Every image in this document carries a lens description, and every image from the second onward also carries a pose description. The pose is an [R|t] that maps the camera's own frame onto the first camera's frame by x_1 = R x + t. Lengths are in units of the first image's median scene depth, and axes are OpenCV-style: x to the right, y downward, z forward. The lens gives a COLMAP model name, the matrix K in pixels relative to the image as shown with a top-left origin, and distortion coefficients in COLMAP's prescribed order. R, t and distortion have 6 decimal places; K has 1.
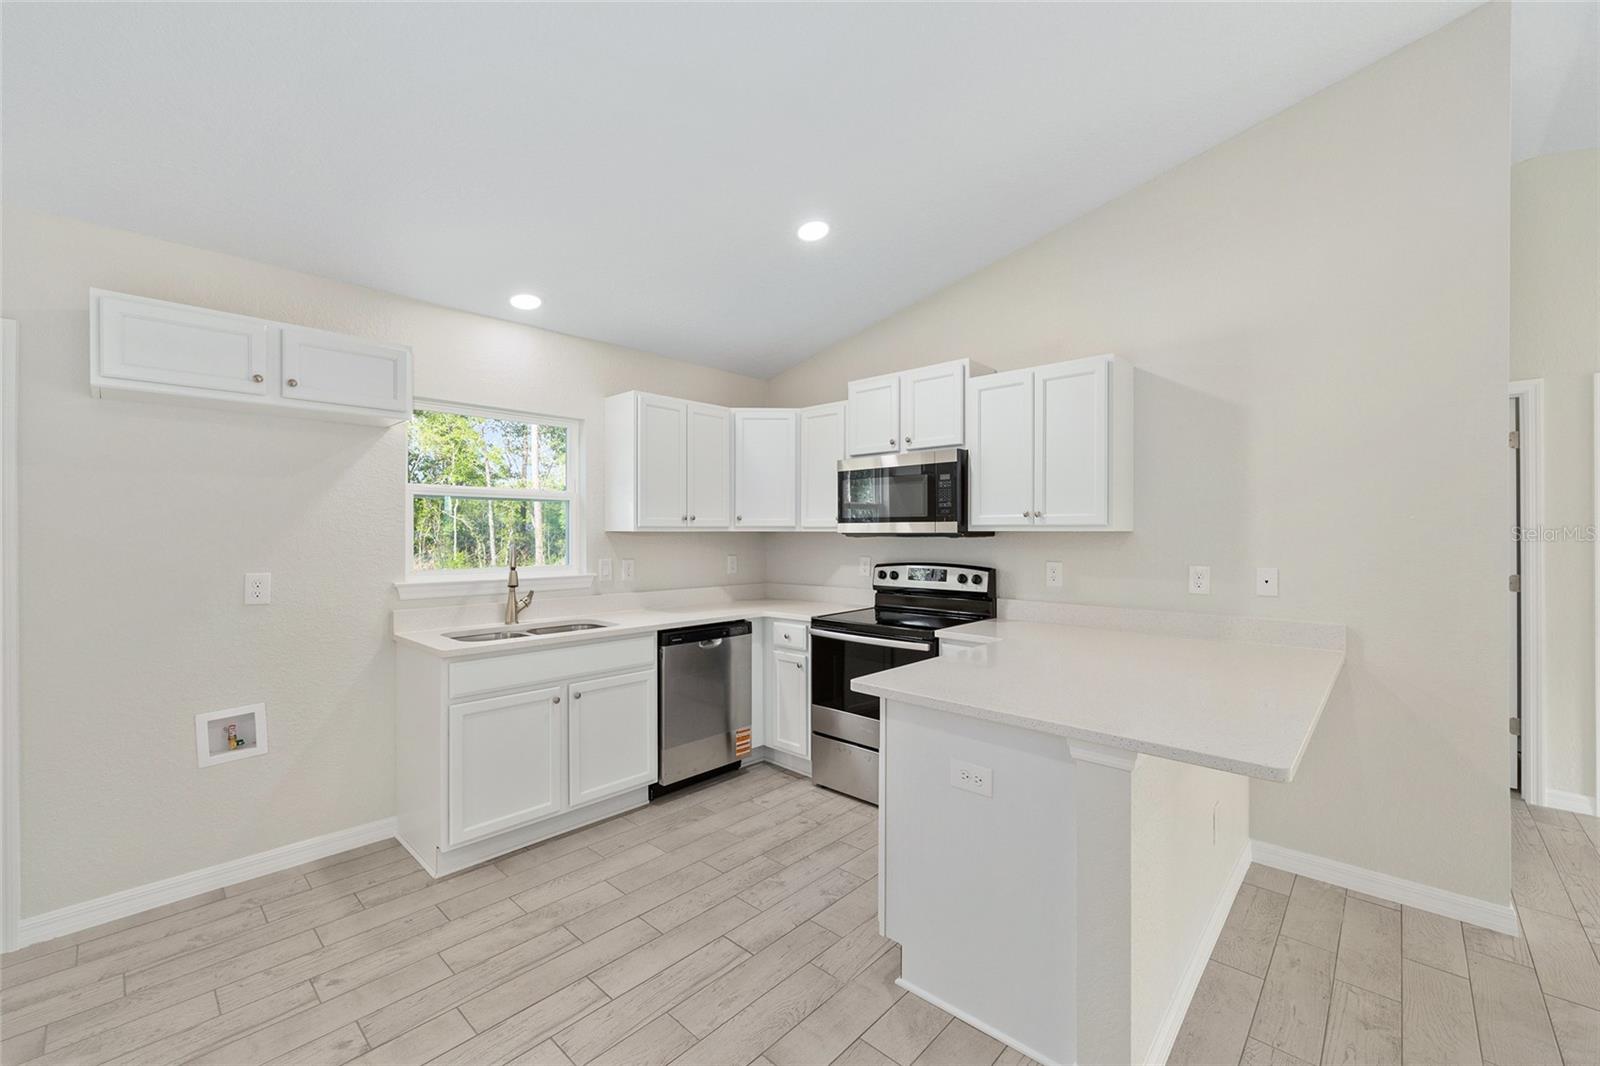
lens RADIAL K [[643.1, 0, 803.7], [0, 643.1, 534.7], [0, 0, 1]] dist [-0.001985, 0.000166]
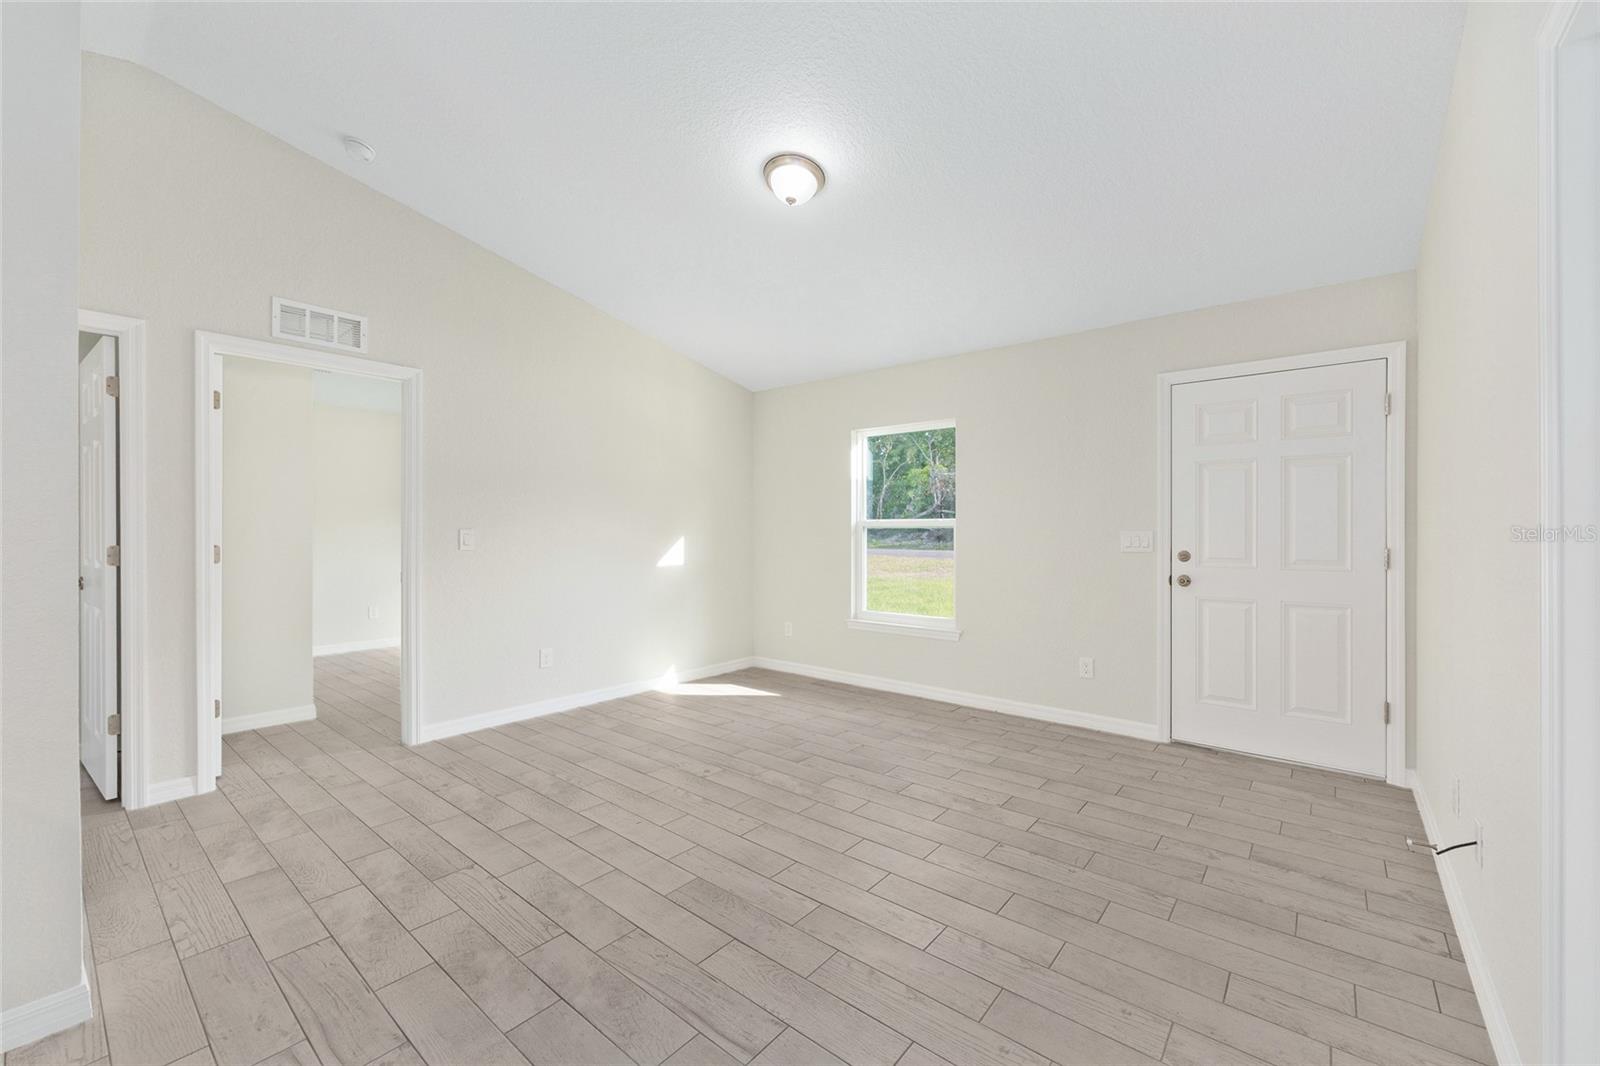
lens RADIAL K [[643.1, 0, 803.3], [0, 643.1, 530.2], [0, 0, 1]] dist [-0.001985, 0.000166]
pose [[-0.061543, 0.000046, 0.998104, 0.231173], [0.001084, 0.999999, 0.000021, 0.047578], [-0.998104, 0.001083, -0.061543, 0.161734]]
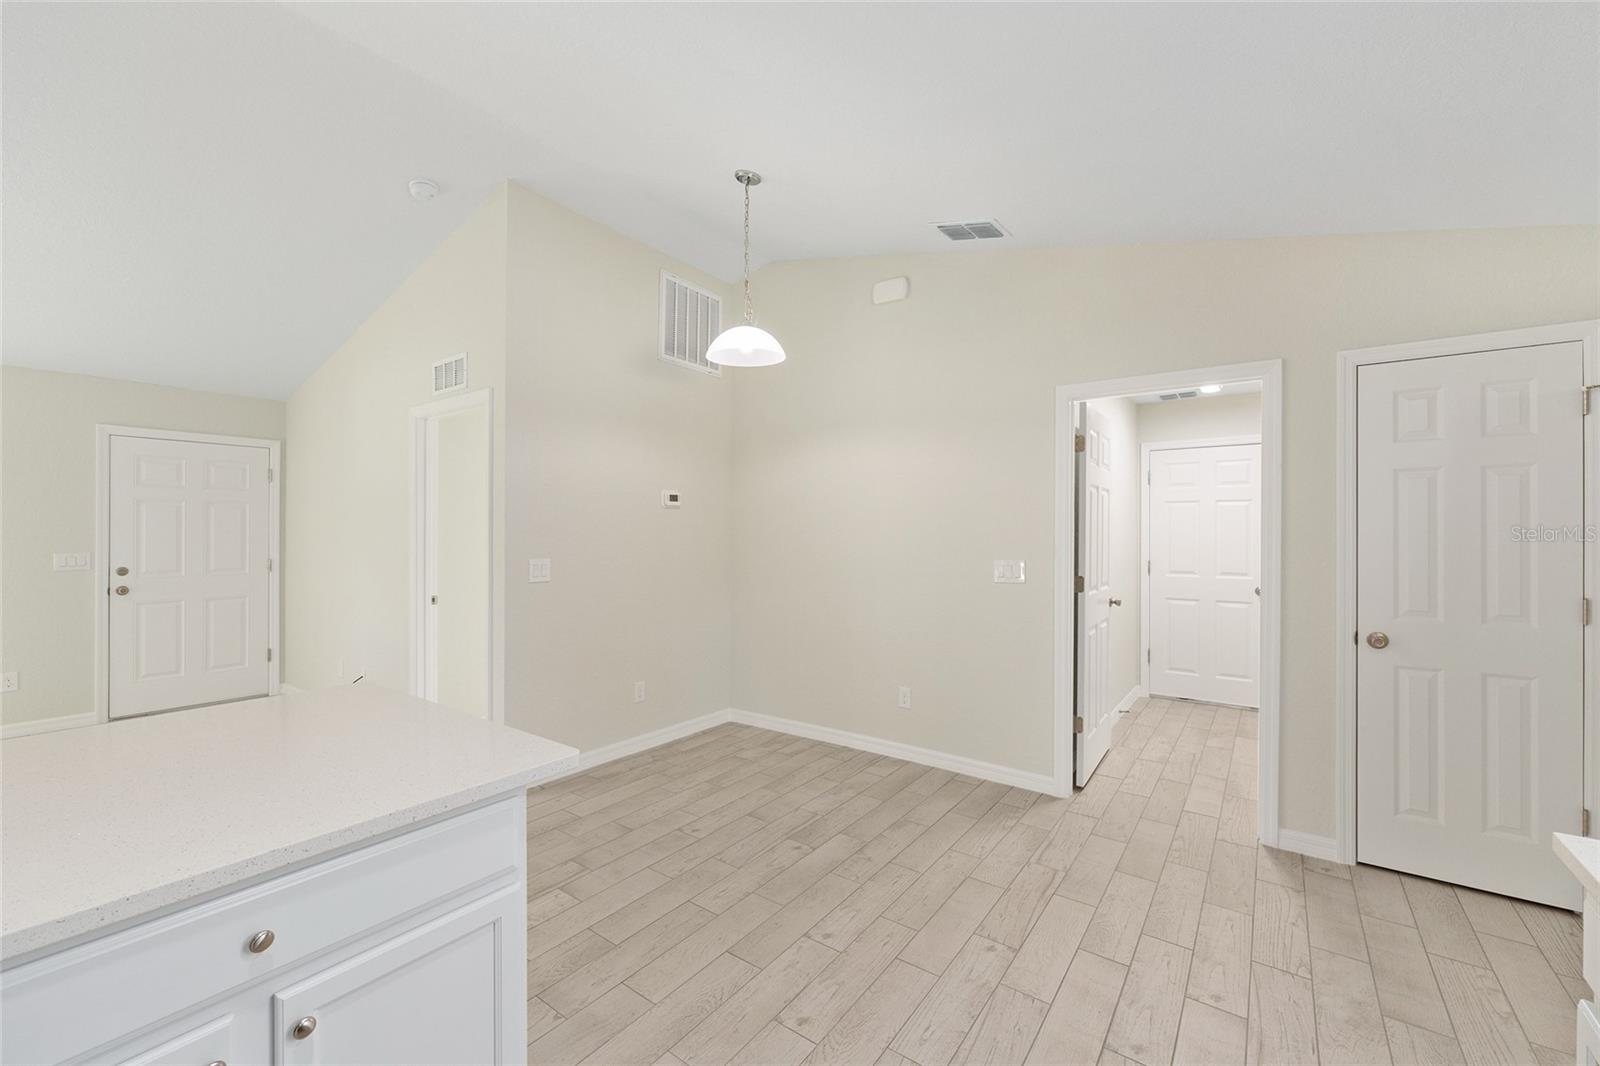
lens RADIAL K [[643.1, 0, 811.3], [0, 643.1, 530.3], [0, 0, 1]] dist [-0.001985, 0.000166]
pose [[-0.992616, -0.004654, -0.121207, -0.055512], [-0.004032, 0.999977, -0.005375, 0.000911], [0.121229, -0.004846, -0.992613, 1.093970]]
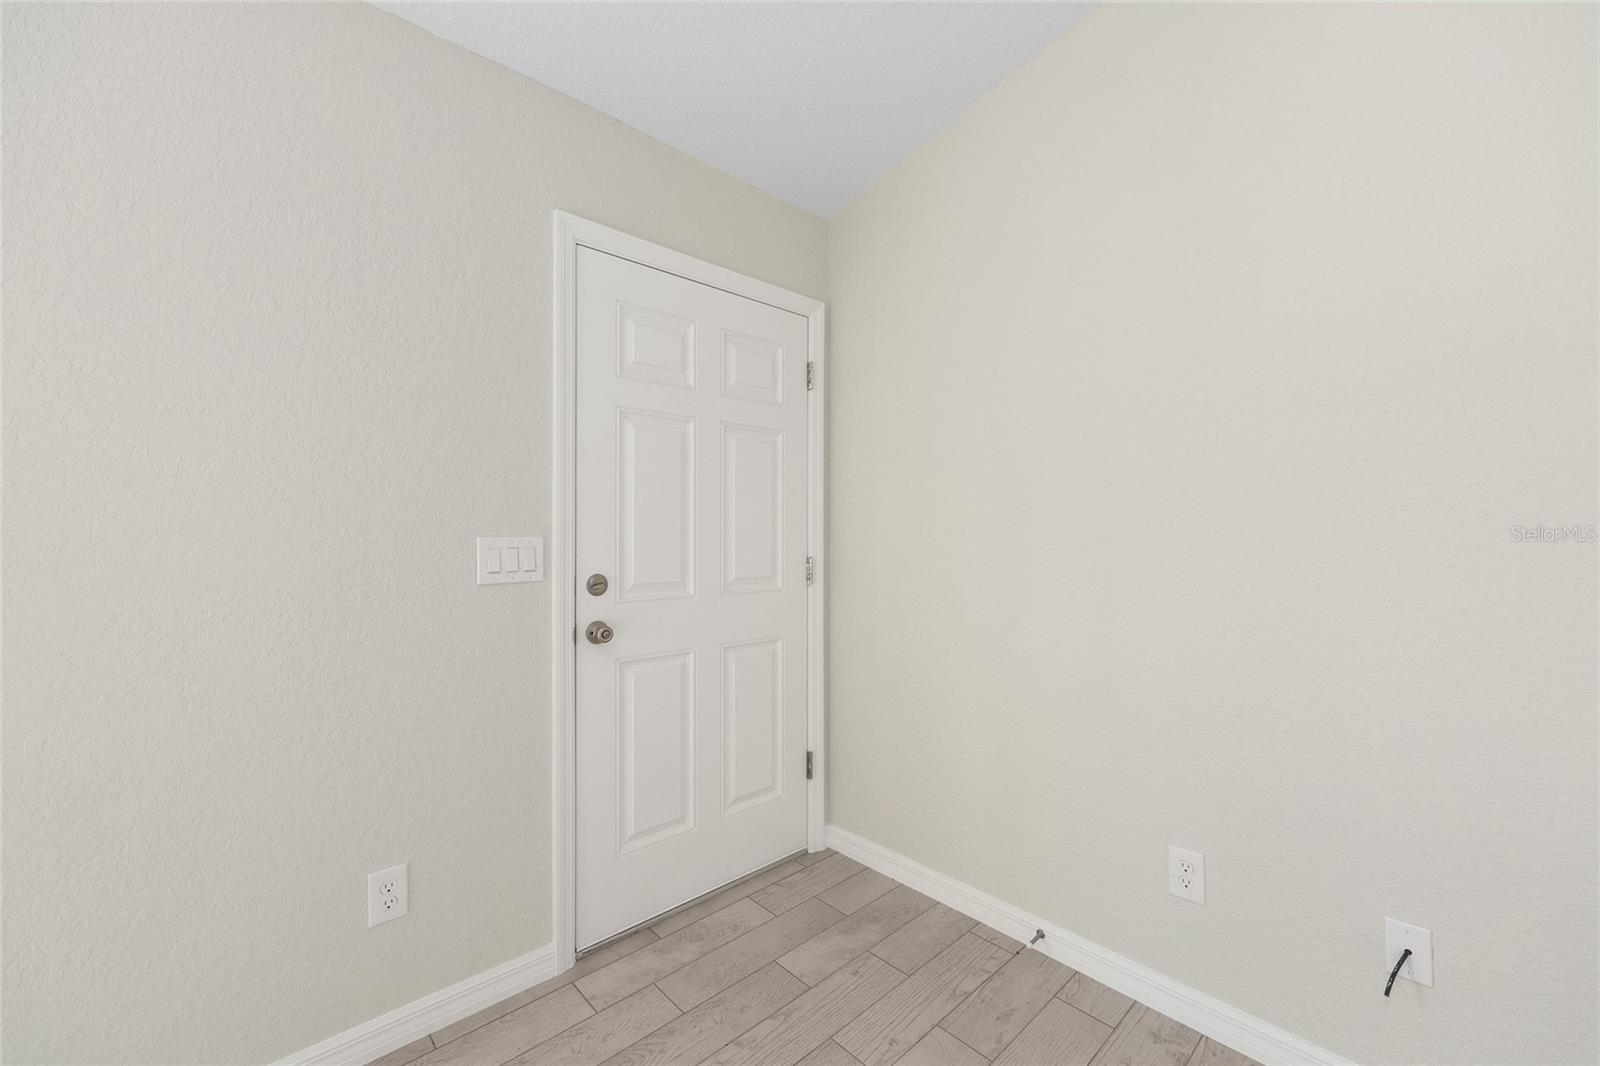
lens RADIAL K [[643.1, 0, 797.9], [0, 643.1, 535.3], [0, 0, 1]] dist [-0.001985, 0.000166]
pose [[-0.997527, -0.000572, 0.070278, 1.152578], [-0.000464, 0.999999, 0.001555, 0.047648], [-0.070279, 0.001519, -0.997526, -0.018294]]
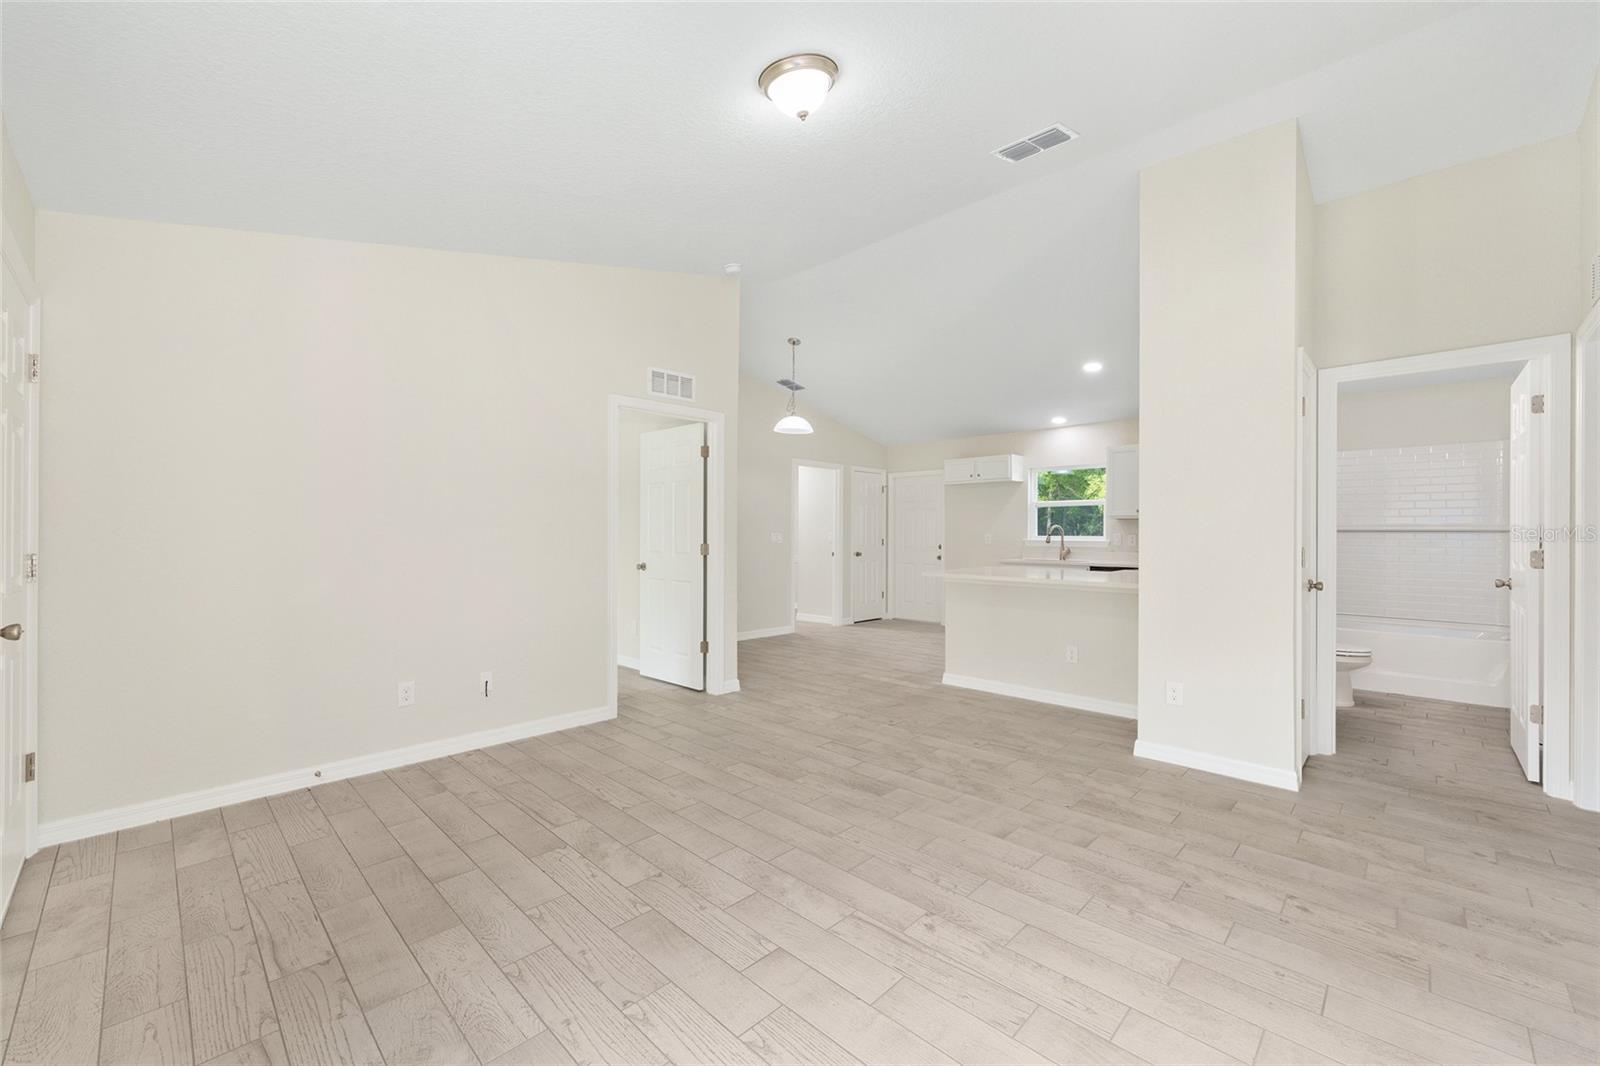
lens RADIAL K [[643.1, 0, 807.7], [0, 643.1, 530.9], [0, 0, 1]] dist [-0.001985, 0.000166]
pose [[-0.014499, -0.002928, -0.999891, 1.973370], [-0.003553, 0.999990, -0.002877, 0.047269], [0.999889, 0.003511, -0.014509, 0.139727]]
